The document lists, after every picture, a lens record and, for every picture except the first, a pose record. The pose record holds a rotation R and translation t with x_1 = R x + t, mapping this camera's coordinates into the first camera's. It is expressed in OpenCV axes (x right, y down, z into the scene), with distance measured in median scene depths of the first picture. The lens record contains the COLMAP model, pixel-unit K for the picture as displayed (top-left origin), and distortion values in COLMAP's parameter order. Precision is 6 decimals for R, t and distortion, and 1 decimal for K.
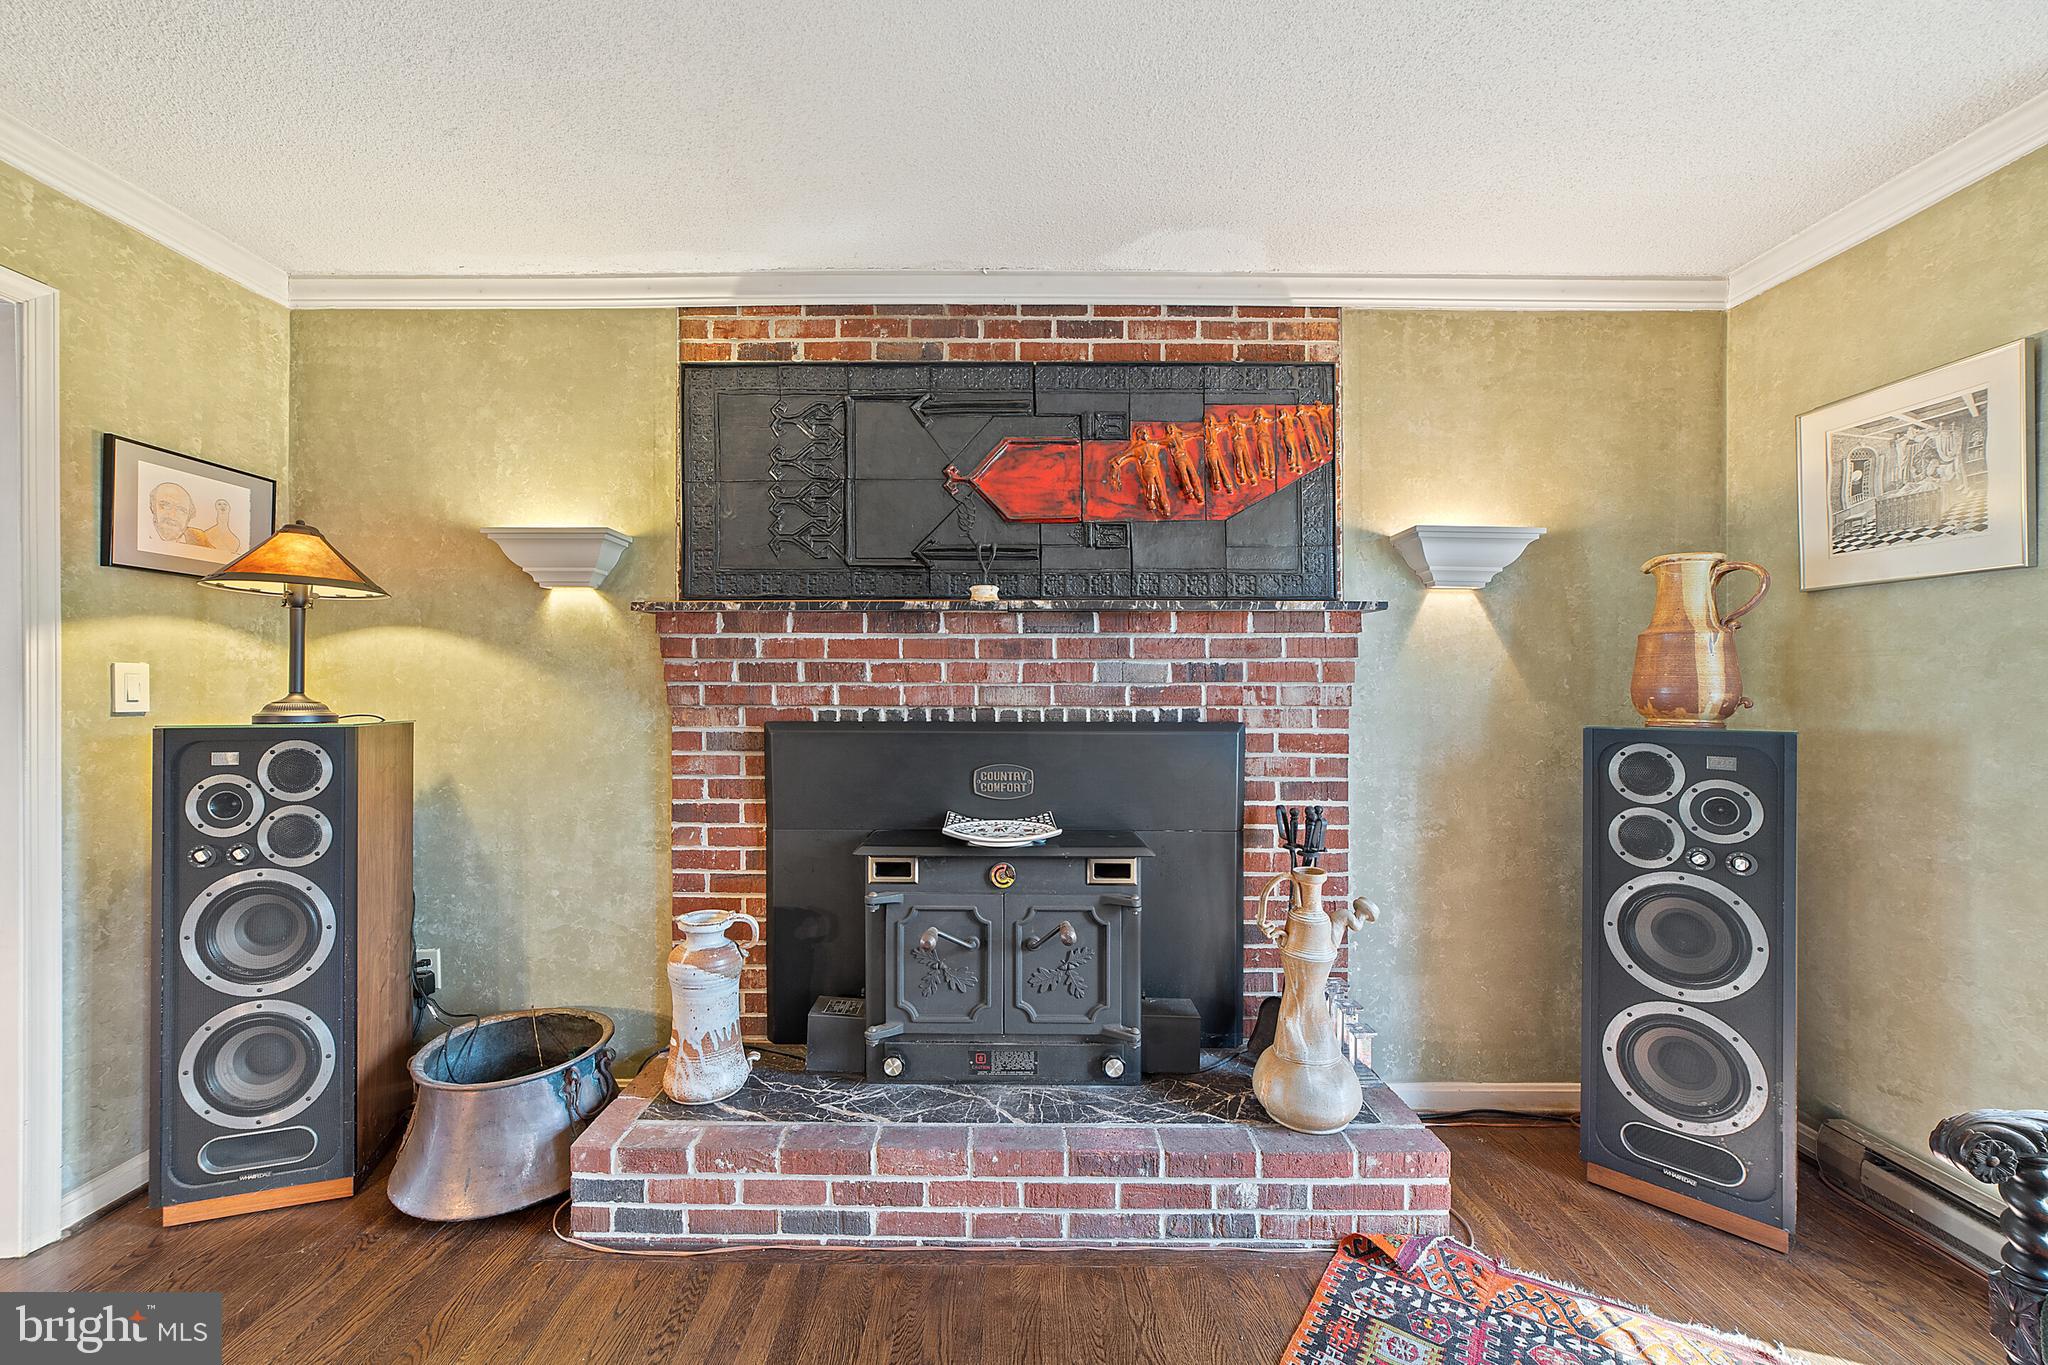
lens RADIAL K [[795.4, 0, 1000.4], [0, 795.4, 685.4], [0, 0, 1]] dist [-0.027698, 0.007268]
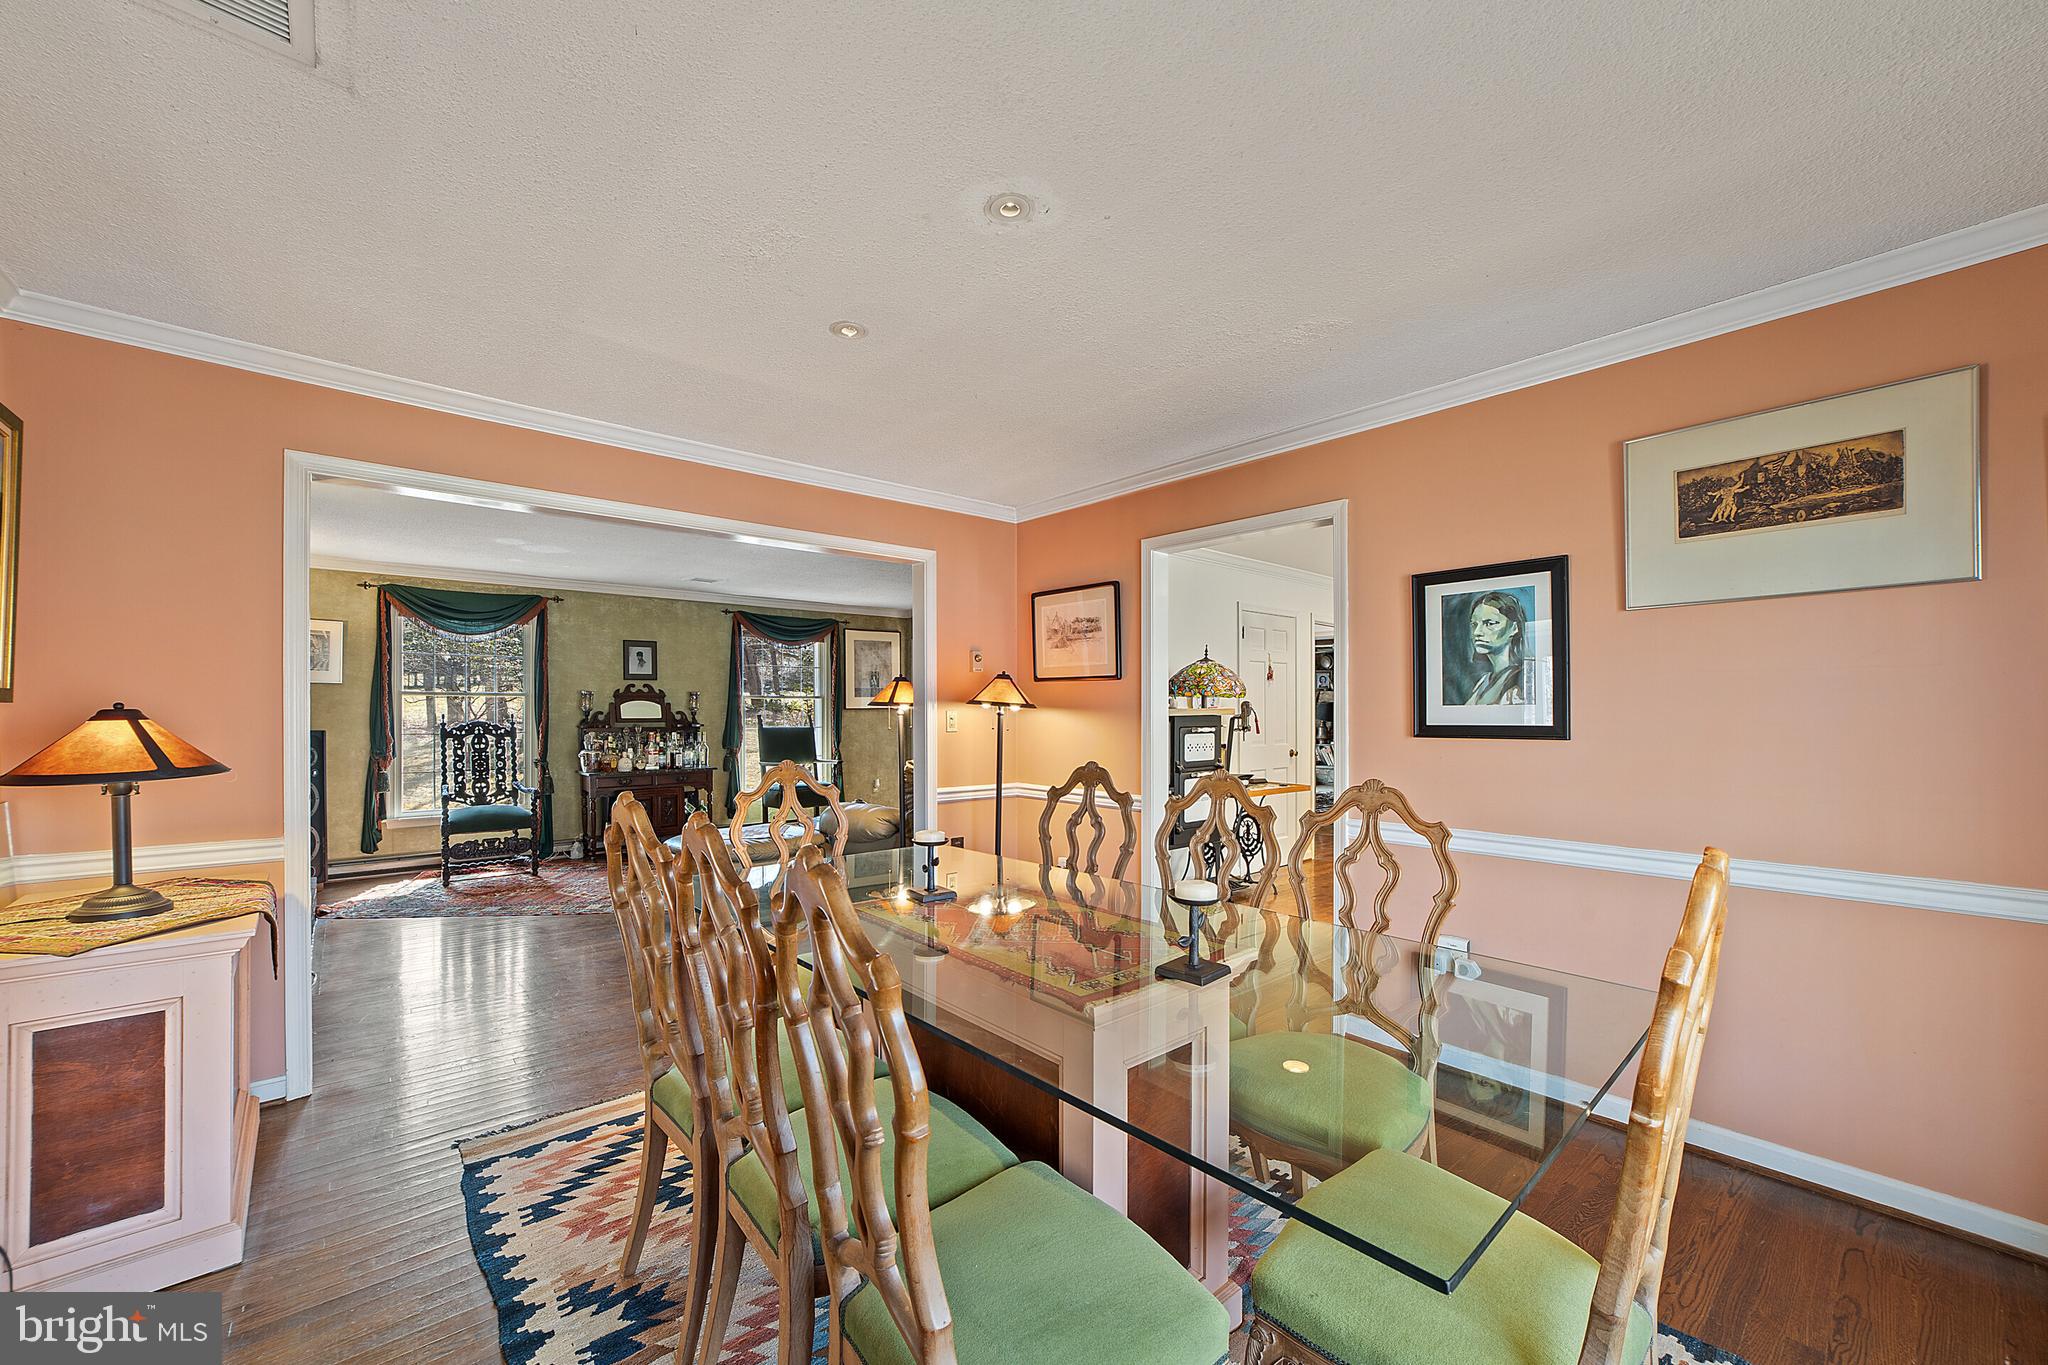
lens RADIAL K [[777.0, 0, 992.6], [0, 777.0, 720.8], [0, 0, 1]] dist [-0.013693, 0.006765]
pose [[-0.637173, -0.010766, 0.770646, -2.557231], [-0.003018, 0.999930, 0.011473, -0.018477], [-0.770715, 0.004985, -0.637160, 0.695073]]
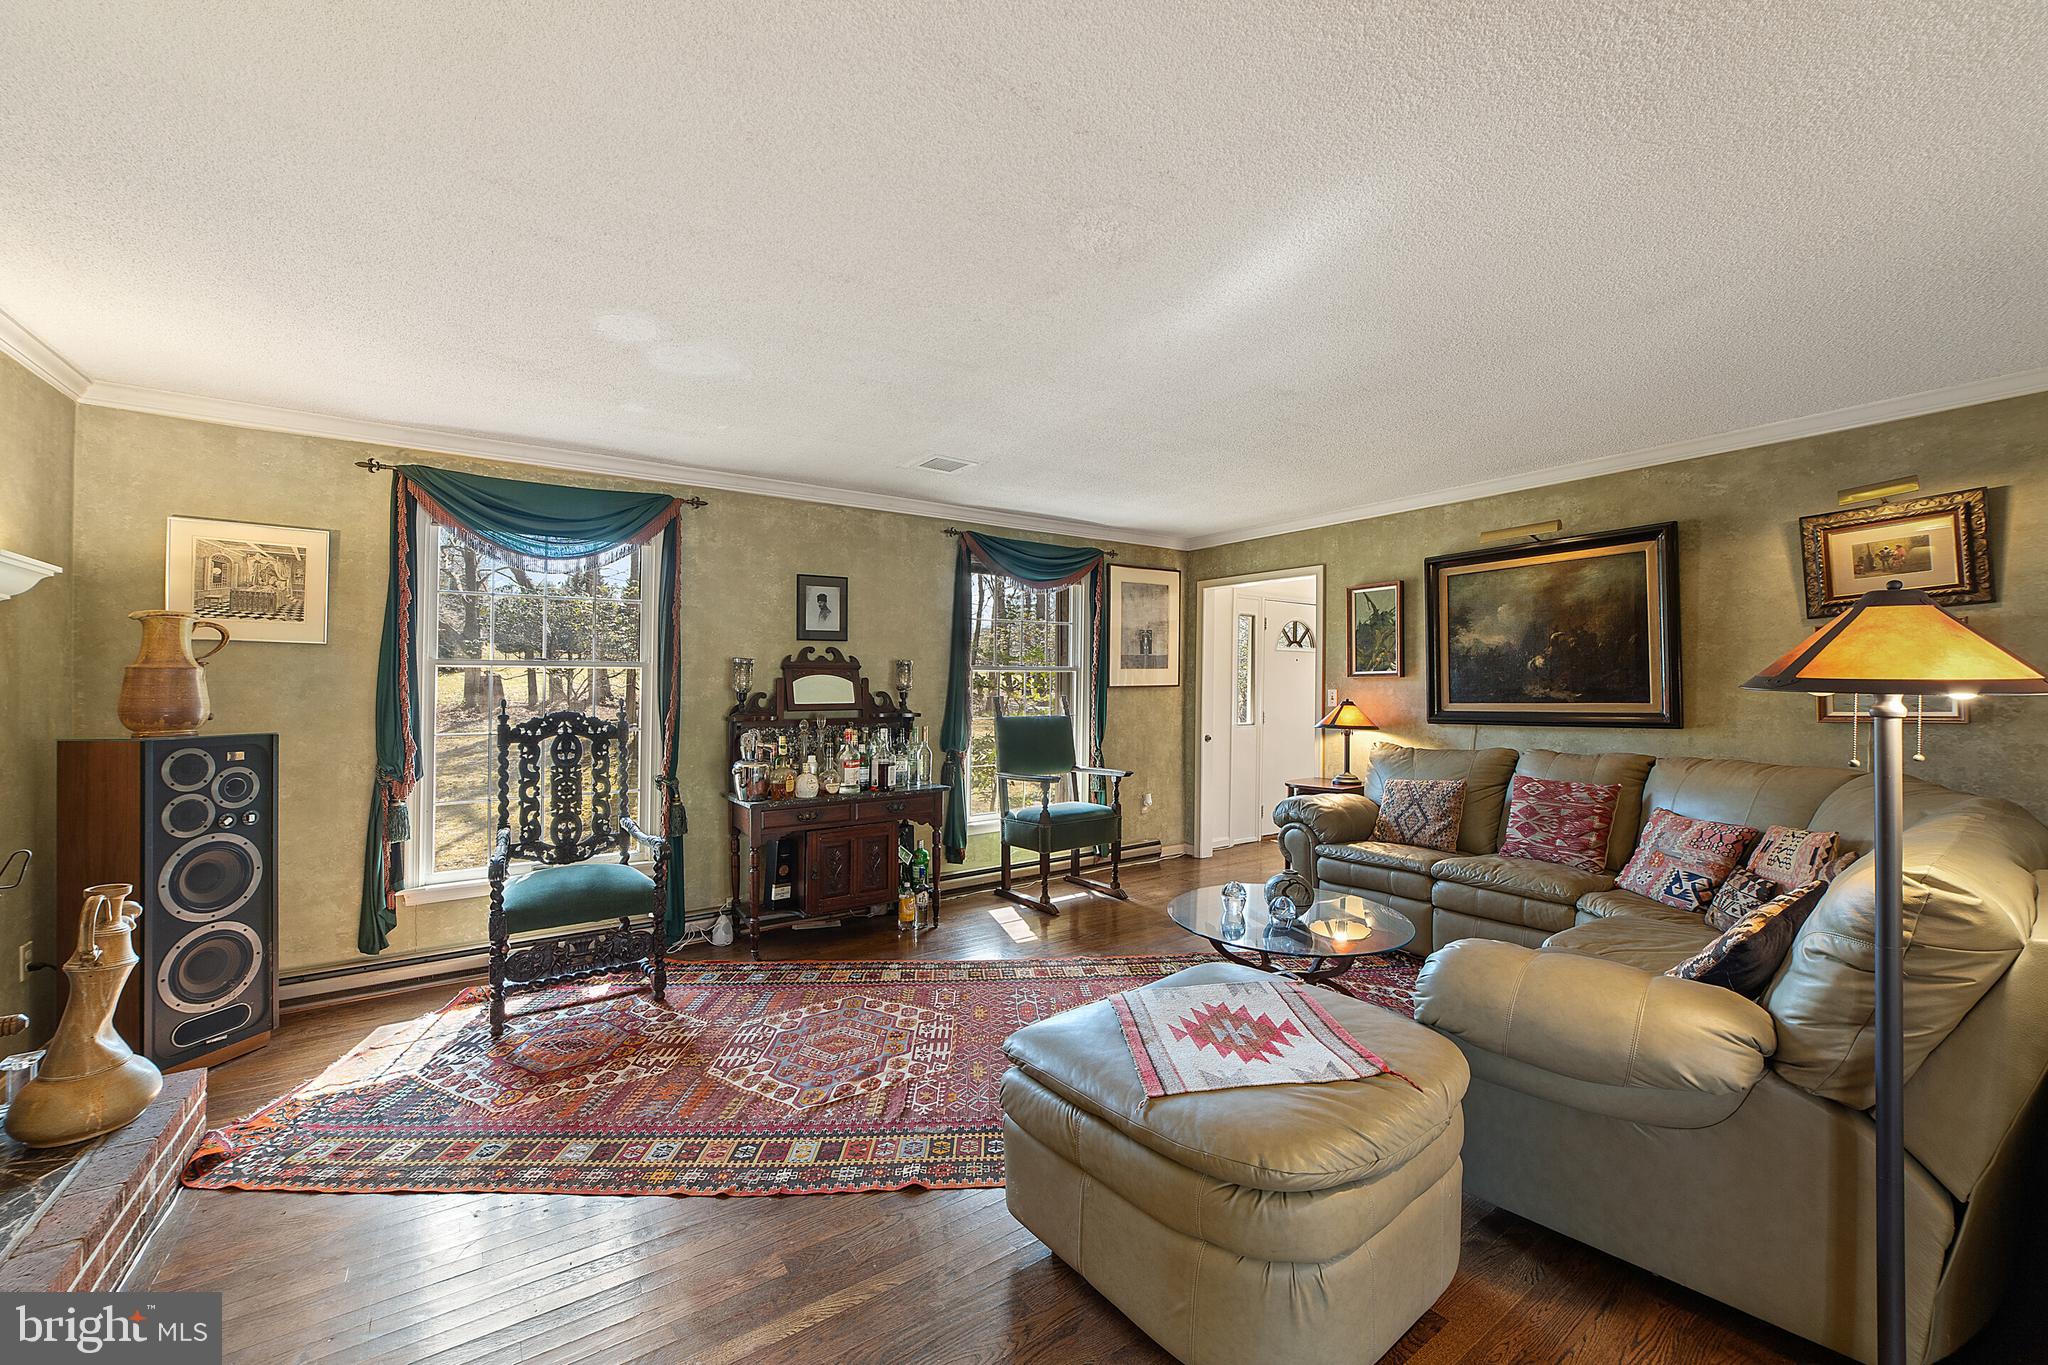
lens RADIAL K [[792.6, 0, 1015.8], [0, 792.6, 673.5], [0, 0, 1]] dist [-0.015601, 0.006953]
pose [[-0.572863, 0.010307, 0.819586, -1.004891], [-0.002673, 0.999892, -0.014443, -0.036990], [-0.819647, -0.010465, -0.572774, 0.507088]]
